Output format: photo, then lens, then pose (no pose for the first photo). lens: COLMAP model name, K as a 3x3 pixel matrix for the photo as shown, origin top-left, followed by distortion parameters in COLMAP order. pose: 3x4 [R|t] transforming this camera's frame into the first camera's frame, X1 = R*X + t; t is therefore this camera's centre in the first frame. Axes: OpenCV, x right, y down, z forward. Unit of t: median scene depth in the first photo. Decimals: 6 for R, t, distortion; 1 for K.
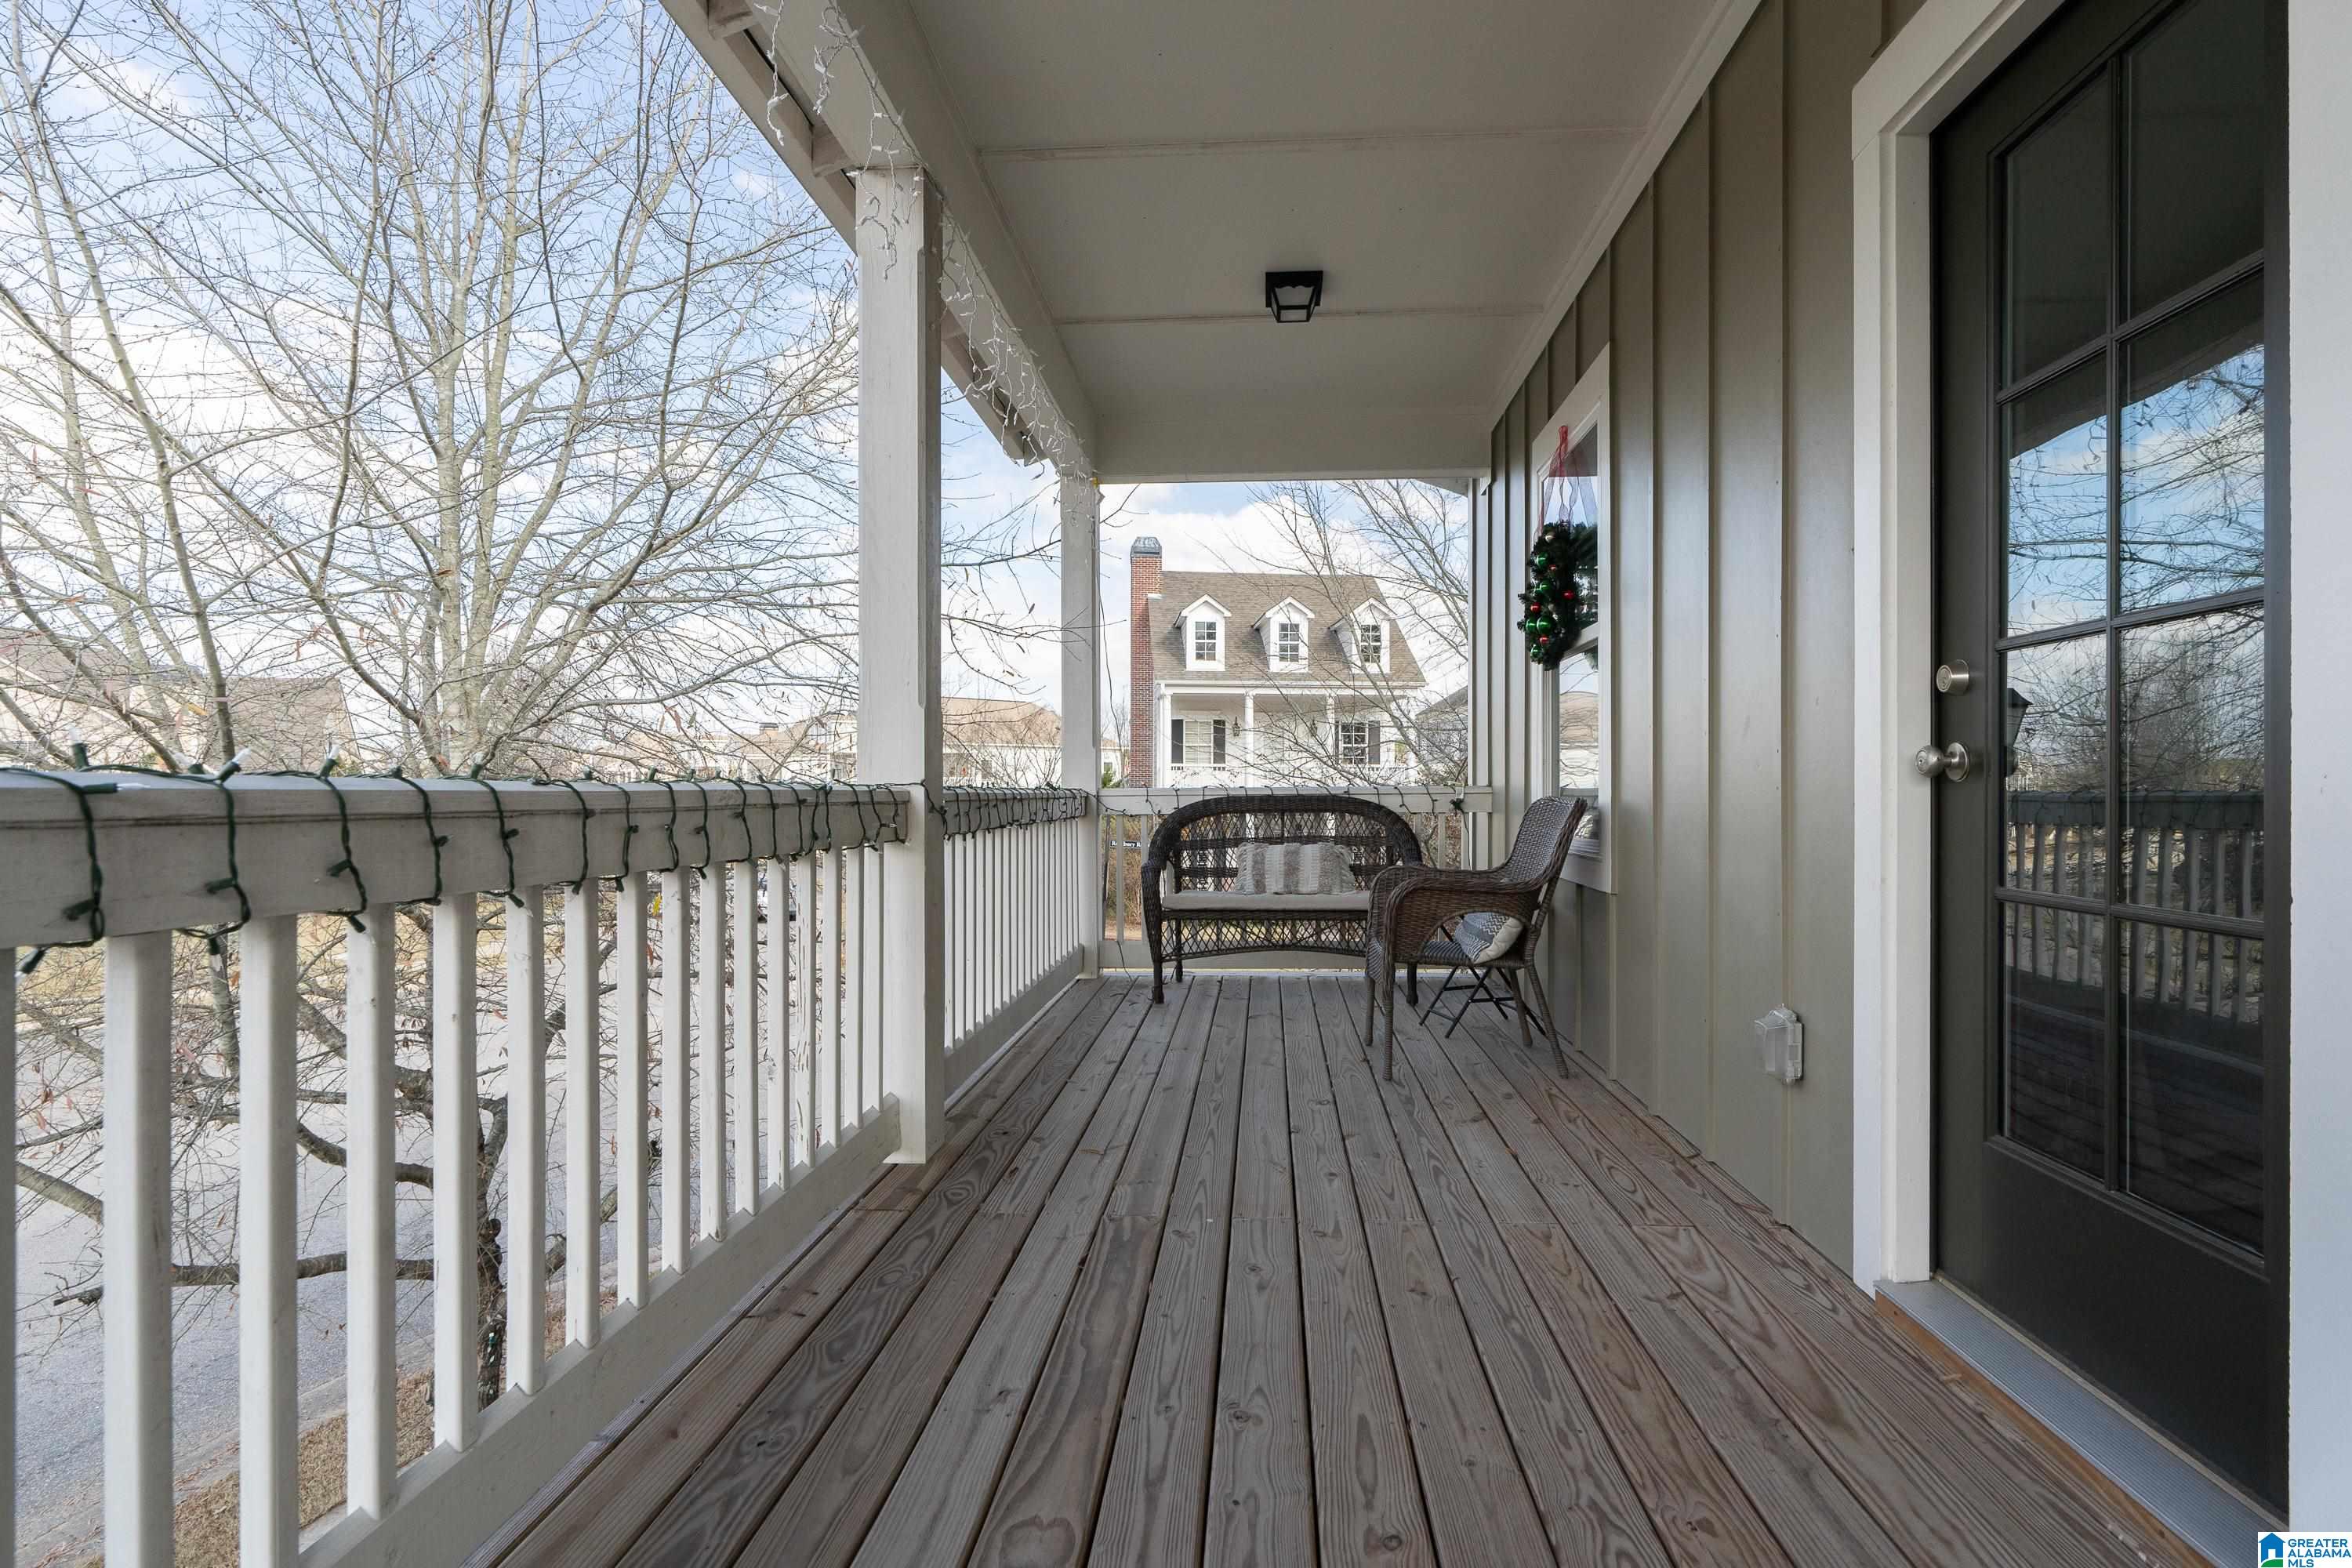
lens RADIAL K [[1126.1, 0, 1169.6], [0, 1126.1, 789.2], [0, 0, 1]] dist [-0.004312, 0.002528]
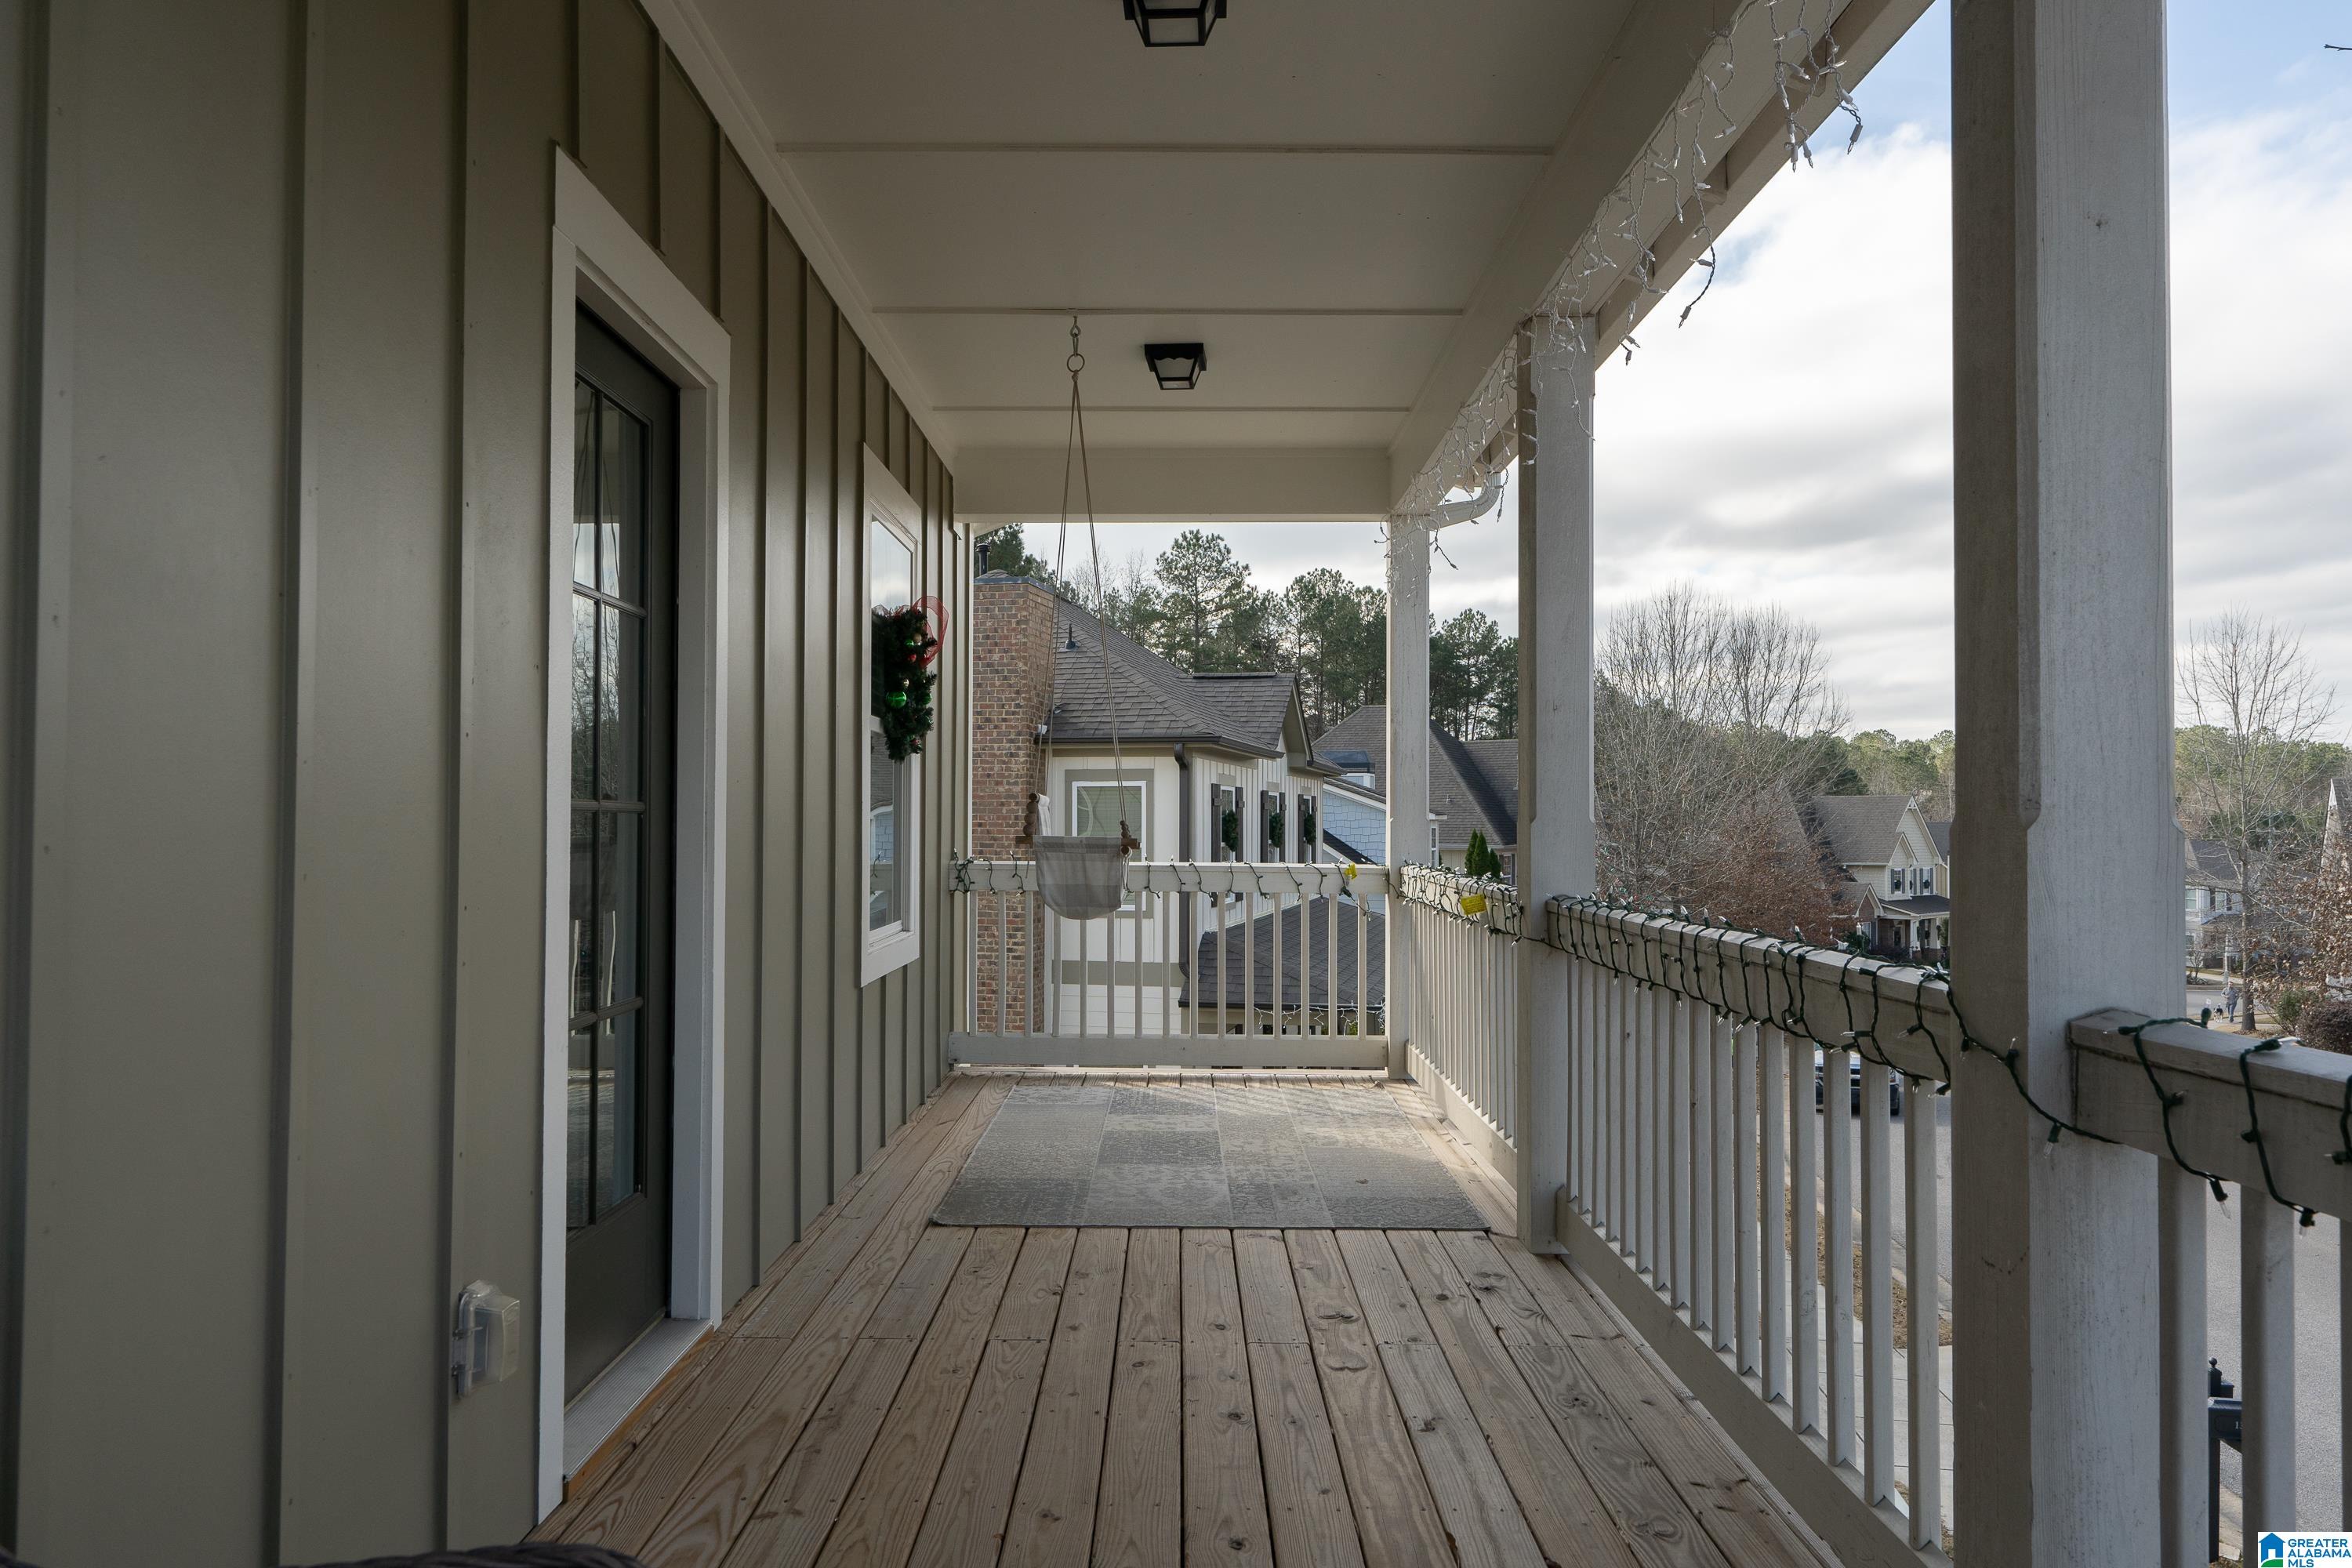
lens RADIAL K [[1561.3, 0, 1178.2], [0, 1561.3, 787.9], [0, 0, 1]] dist [-0.000491, -0.000041]
pose [[-0.996119, -0.005599, -0.087841, 0.246142], [-0.004103, 0.999844, -0.017207, -0.112830], [0.087924, -0.016780, -0.995986, 2.380216]]
